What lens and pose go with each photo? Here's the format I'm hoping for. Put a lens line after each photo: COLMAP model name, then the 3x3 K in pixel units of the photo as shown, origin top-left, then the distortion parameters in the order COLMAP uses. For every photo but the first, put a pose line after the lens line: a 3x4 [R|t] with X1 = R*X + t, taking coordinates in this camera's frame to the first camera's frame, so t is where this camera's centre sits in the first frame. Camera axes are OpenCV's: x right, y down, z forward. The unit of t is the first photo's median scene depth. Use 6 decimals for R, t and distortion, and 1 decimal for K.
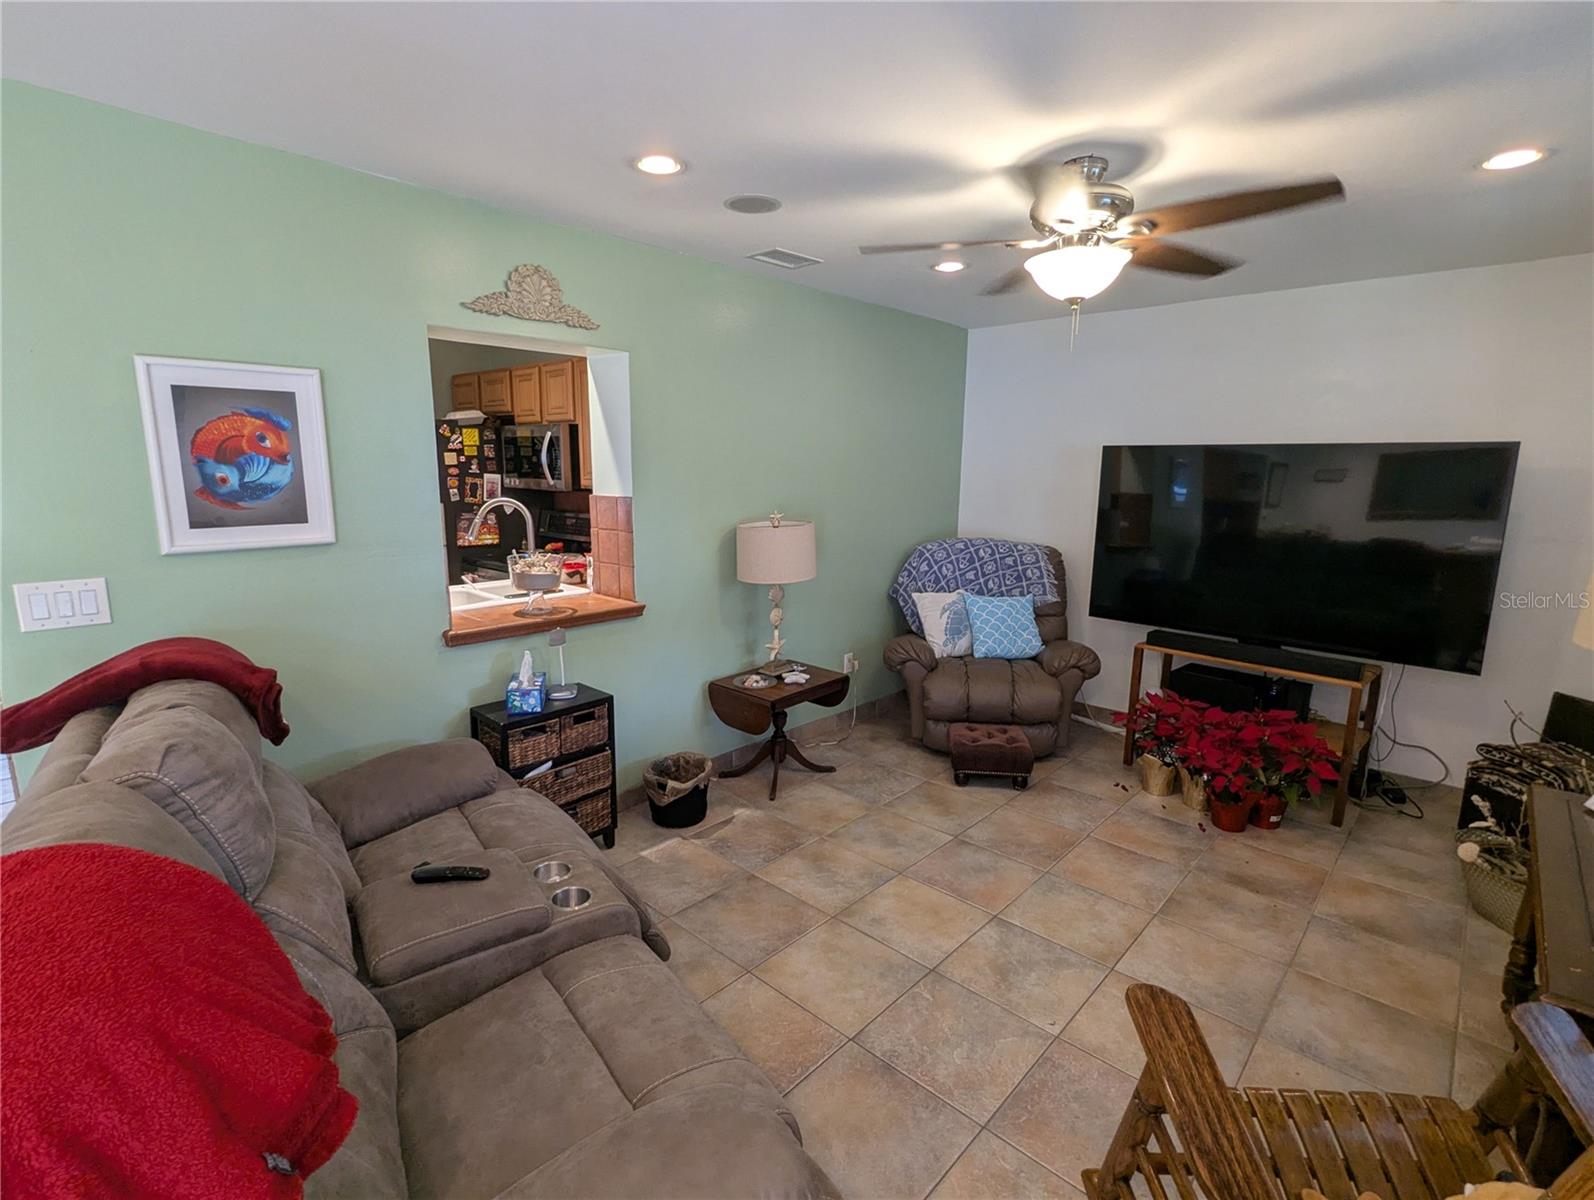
lens RADIAL K [[759.9, 0, 792.5], [0, 759.9, 594.3], [0, 0, 1]] dist [-0.003424, 0.003102]
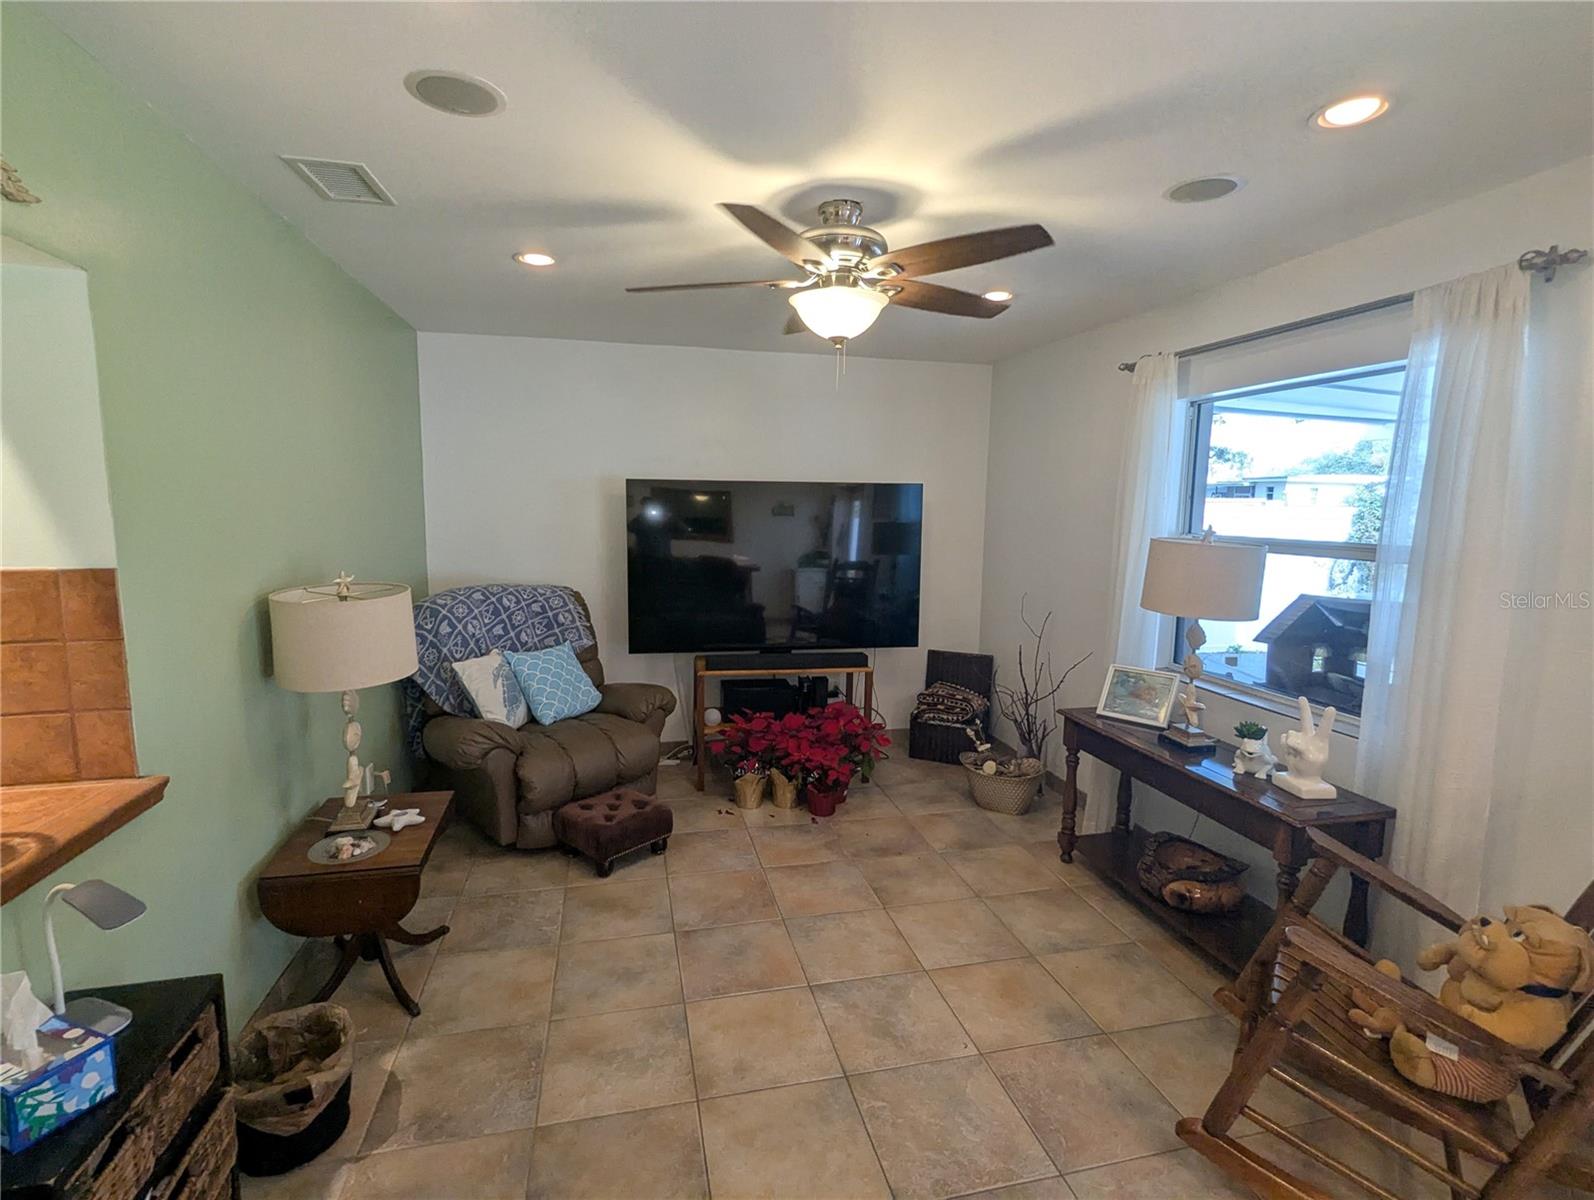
lens RADIAL K [[759.9, 0, 793.1], [0, 759.9, 595.8], [0, 0, 1]] dist [-0.003424, 0.003102]
pose [[0.558259, -0.107066, 0.822729, -0.411365], [0.134431, 0.990208, 0.037643, -0.077647], [-0.818703, 0.089586, 0.567186, 0.403286]]
